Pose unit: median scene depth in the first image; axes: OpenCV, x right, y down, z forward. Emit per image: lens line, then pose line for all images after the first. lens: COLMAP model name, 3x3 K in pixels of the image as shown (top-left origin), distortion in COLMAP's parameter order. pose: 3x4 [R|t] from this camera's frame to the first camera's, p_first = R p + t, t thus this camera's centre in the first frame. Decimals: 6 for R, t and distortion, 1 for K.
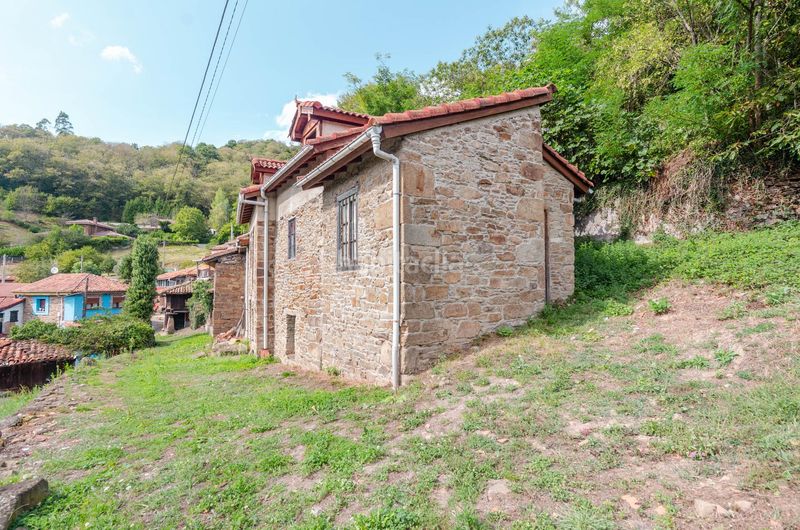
lens RADIAL K [[386.6, 0, 401.6], [0, 386.6, 278.9], [0, 0, 1]] dist [-0.000319, 0.000161]
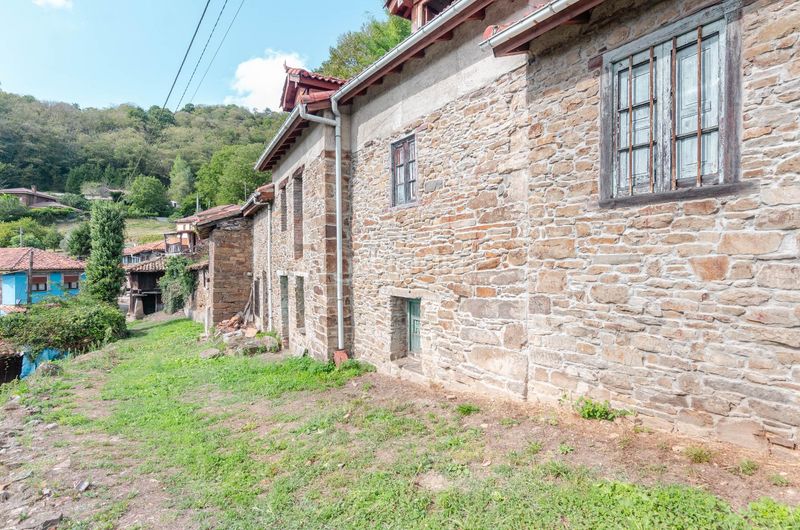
lens RADIAL K [[397.5, 0, 399.2], [0, 397.5, 278.2], [0, 0, 1]] dist [0.001662, 0.001102]
pose [[0.997598, -0.004458, 0.069125, -0.244662], [0.000834, 0.998627, 0.052370, 0.022086], [-0.069263, -0.052186, 0.996232, 0.271064]]
